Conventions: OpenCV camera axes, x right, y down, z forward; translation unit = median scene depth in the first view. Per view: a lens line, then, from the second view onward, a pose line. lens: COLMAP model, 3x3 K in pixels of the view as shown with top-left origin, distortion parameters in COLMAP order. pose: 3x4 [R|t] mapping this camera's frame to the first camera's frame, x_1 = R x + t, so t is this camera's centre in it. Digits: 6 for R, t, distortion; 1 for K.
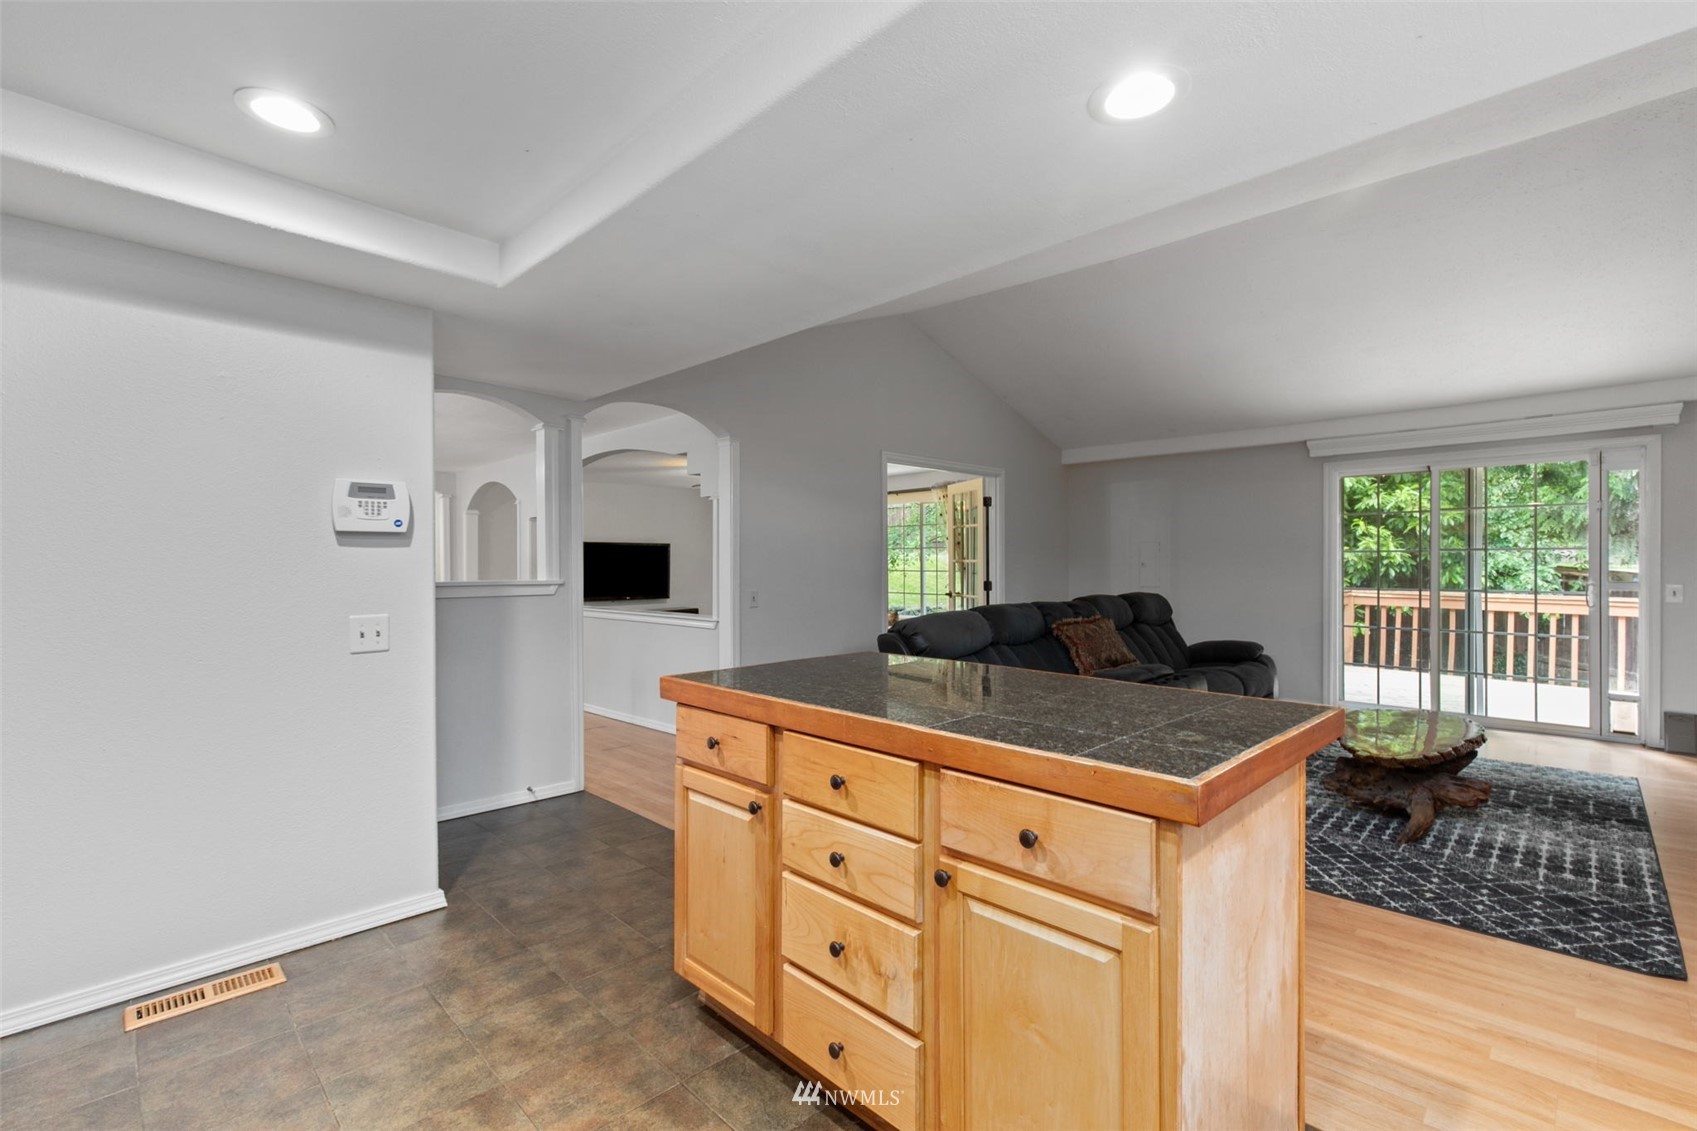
lens RADIAL K [[760.6, 0, 855.9], [0, 760.6, 571.5], [0, 0, 1]] dist [0.002815, -0.000179]
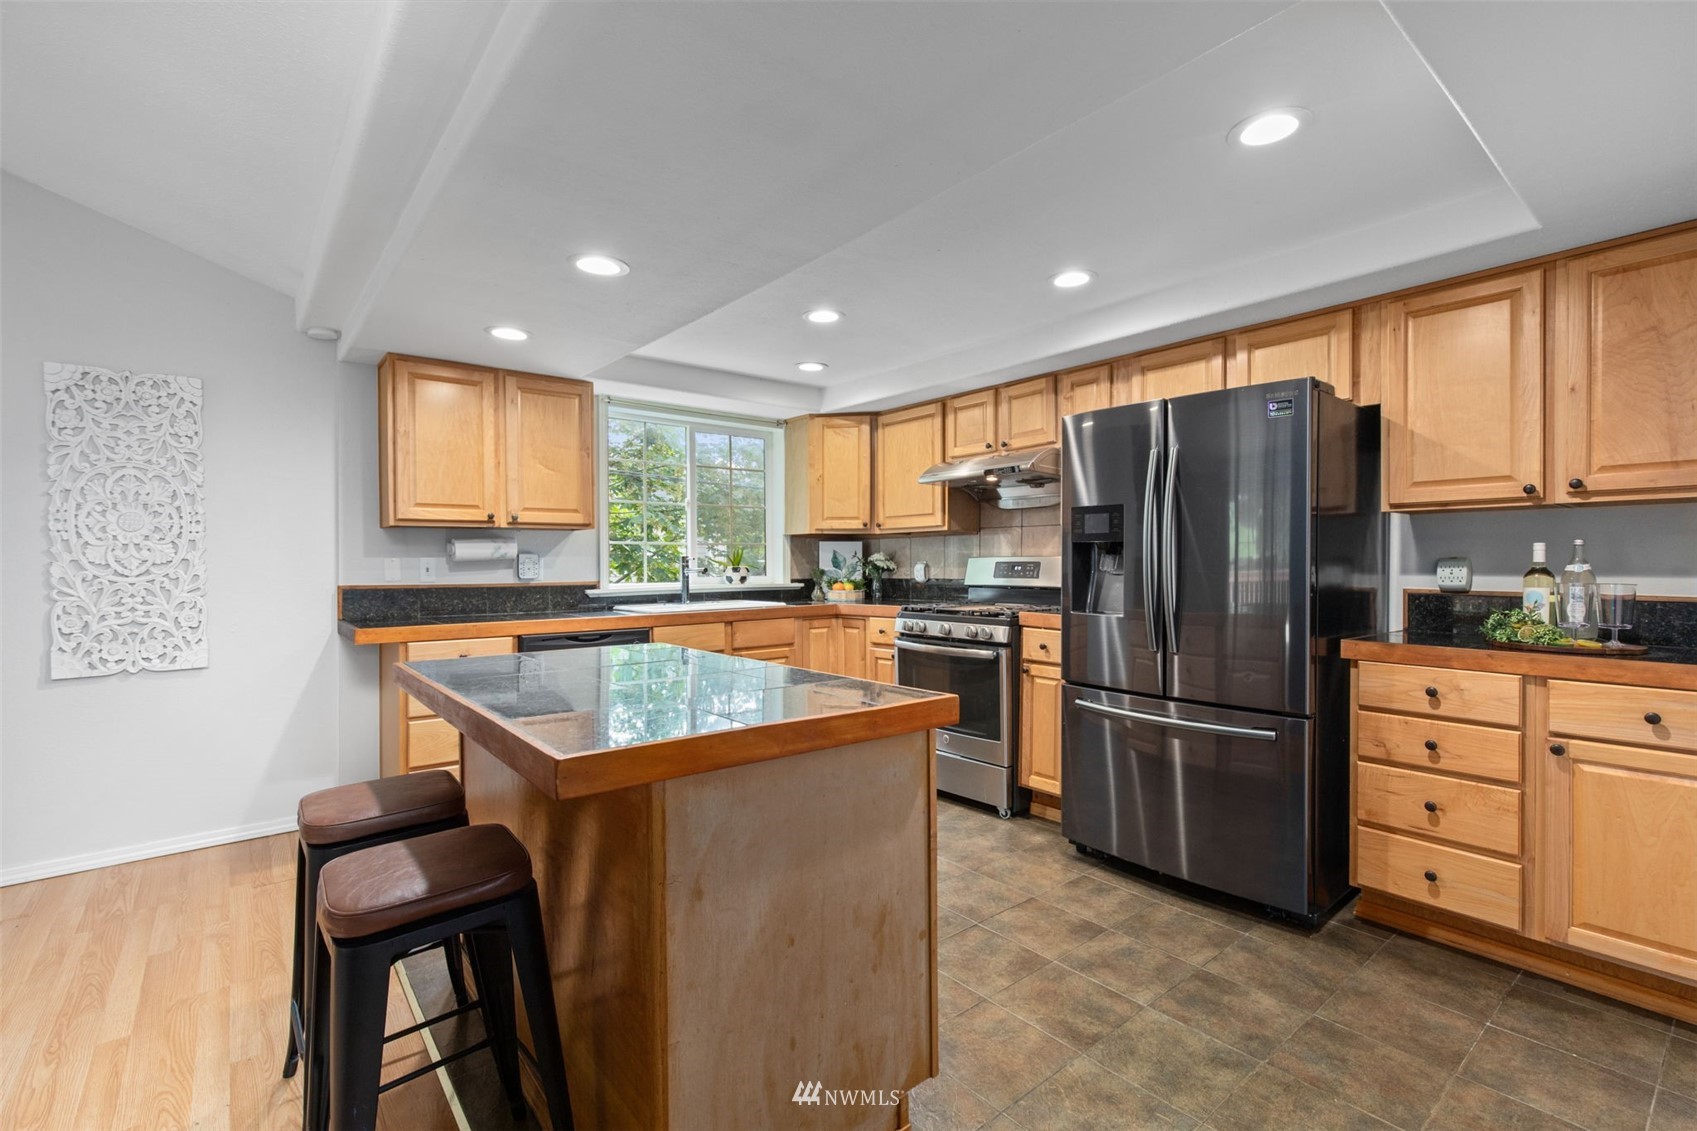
lens RADIAL K [[760.6, 0, 862.0], [0, 760.6, 568.2], [0, 0, 1]] dist [0.002815, -0.000179]
pose [[-0.995400, 0.003554, 0.095738, -0.164823], [0.005306, 0.999823, 0.018051, -0.001087], [-0.095657, 0.018476, -0.995243, 1.232972]]
